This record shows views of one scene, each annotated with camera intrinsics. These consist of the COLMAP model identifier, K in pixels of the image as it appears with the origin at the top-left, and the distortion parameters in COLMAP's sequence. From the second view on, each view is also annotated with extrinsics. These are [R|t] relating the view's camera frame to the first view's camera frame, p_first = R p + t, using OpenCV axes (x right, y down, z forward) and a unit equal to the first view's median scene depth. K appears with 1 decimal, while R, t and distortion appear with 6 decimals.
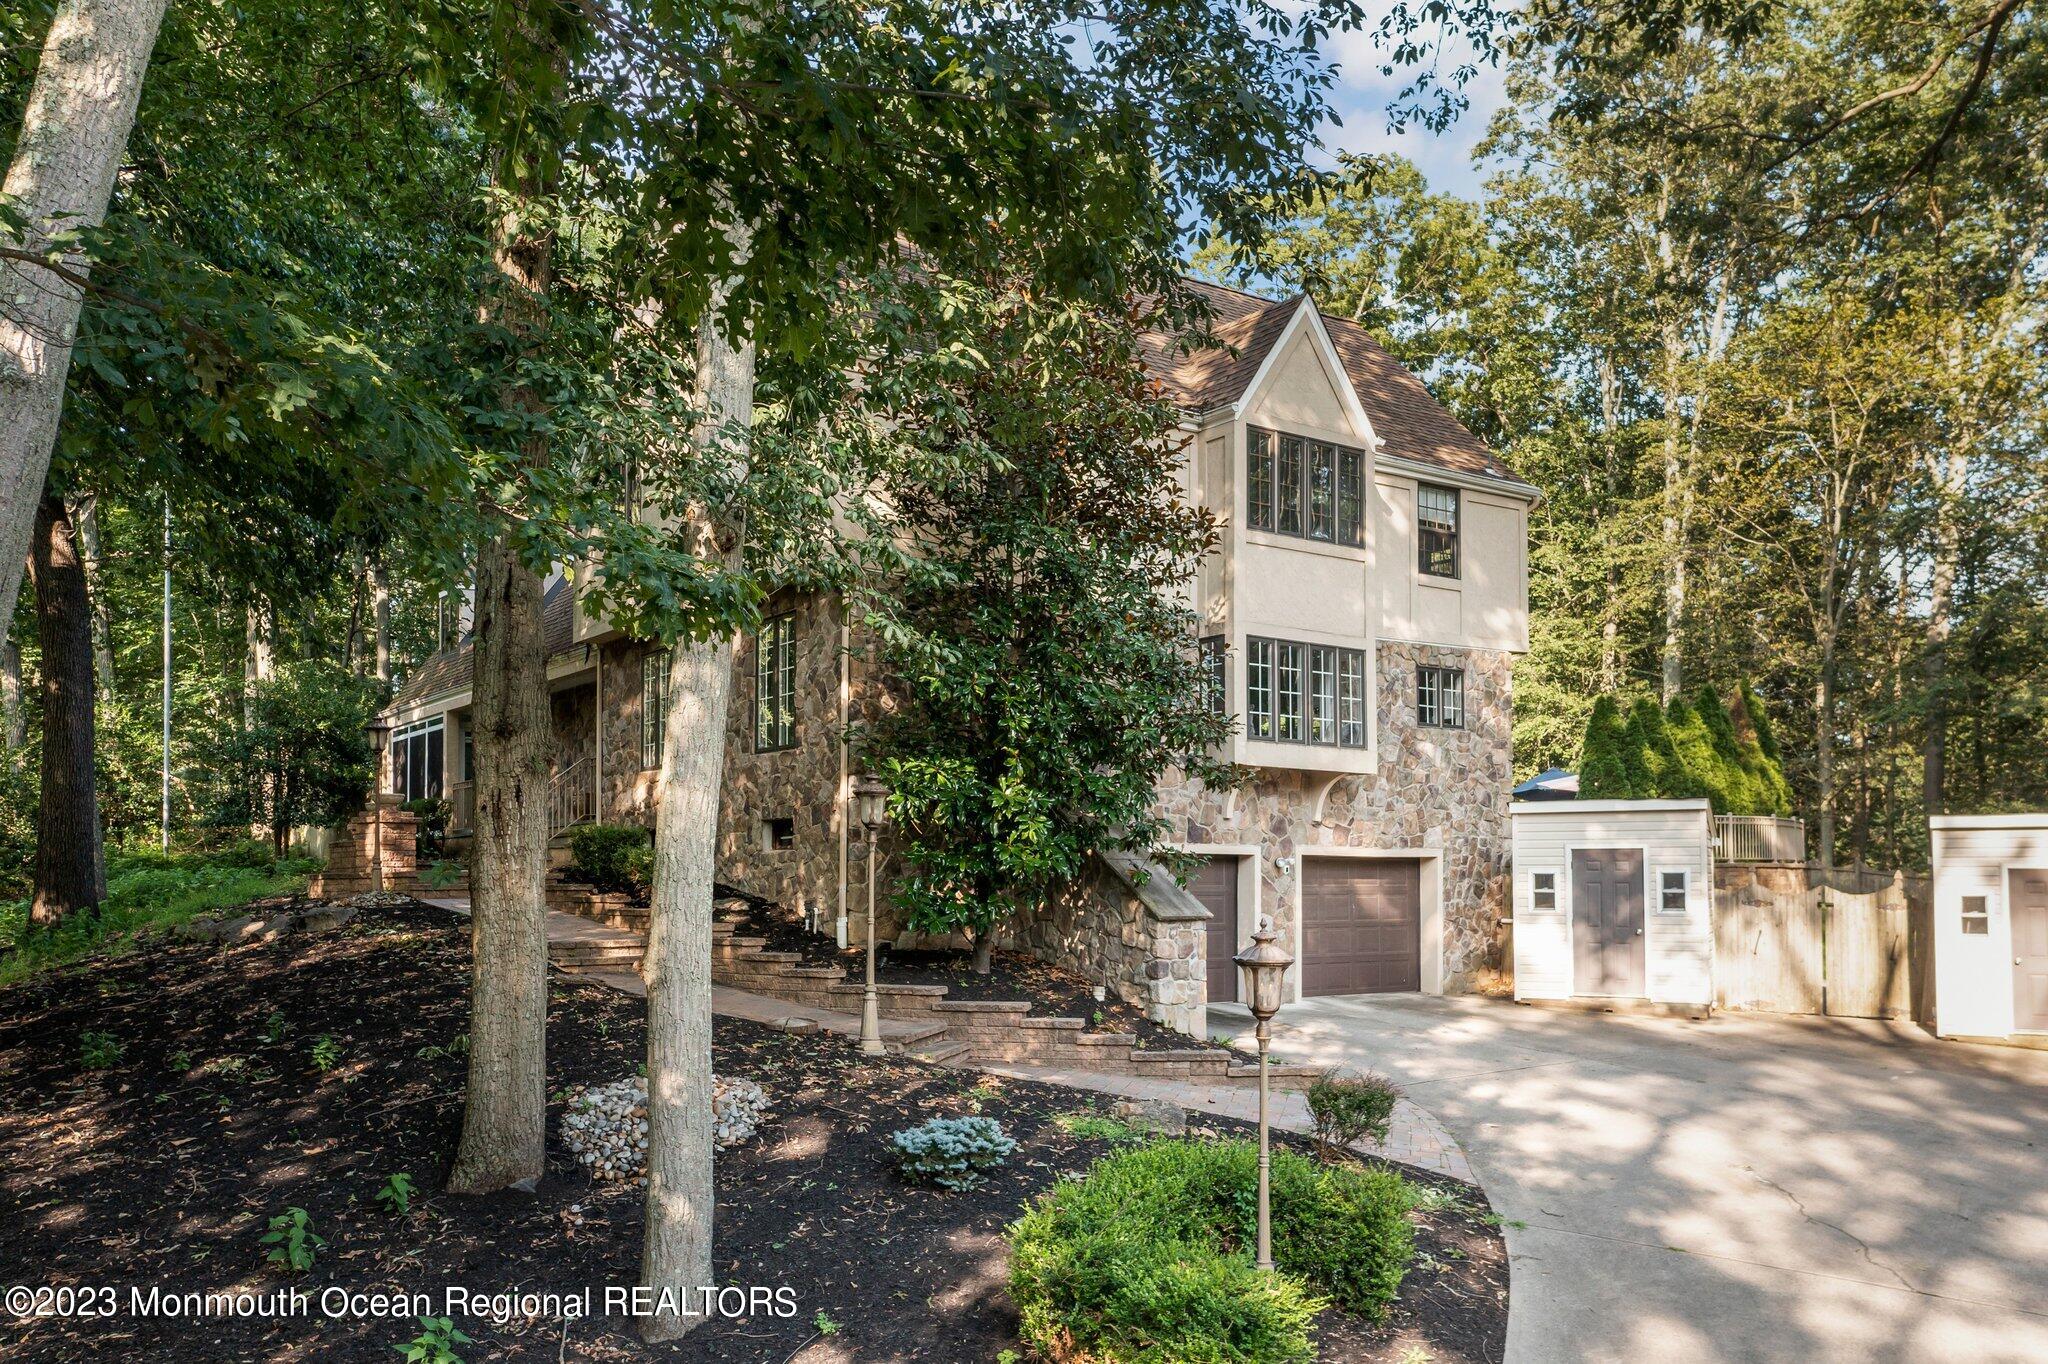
lens RADIAL K [[1660.5, 0, 1025.3], [0, 1660.5, 692.1], [0, 0, 1]] dist [0.046874, 0.001462]
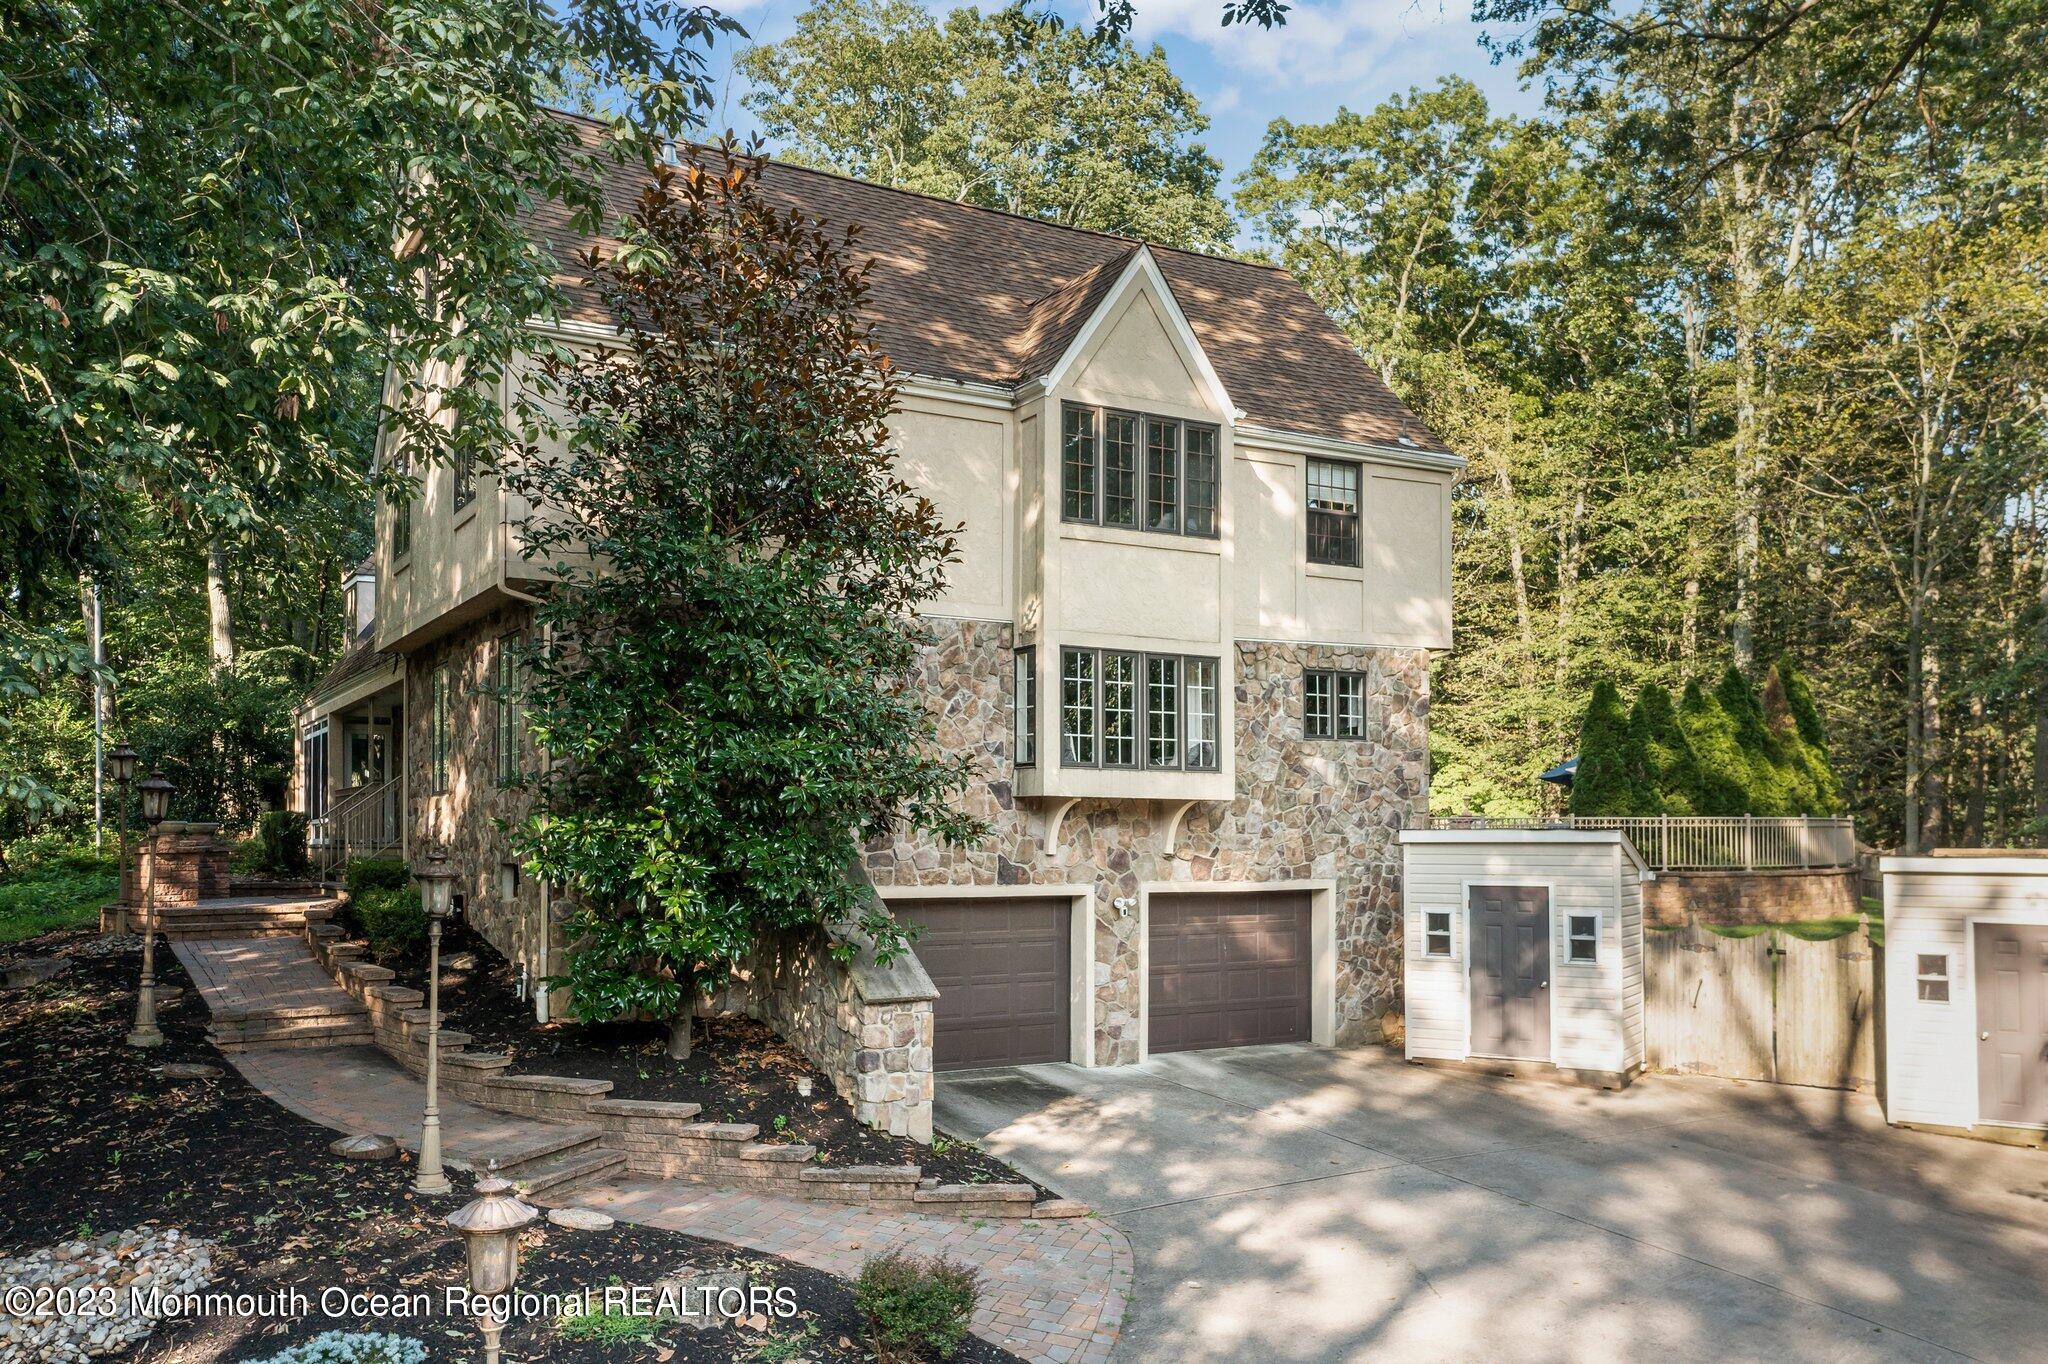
lens RADIAL K [[1654.4, 0, 1024.0], [0, 1654.4, 682.0], [0, 0, 1]] dist [0.042451, 0.005361]
pose [[0.995180, -0.008887, -0.097661, 0.184328], [0.011499, 0.999590, 0.026214, -0.035494], [0.097388, -0.027211, 0.994874, 0.132241]]
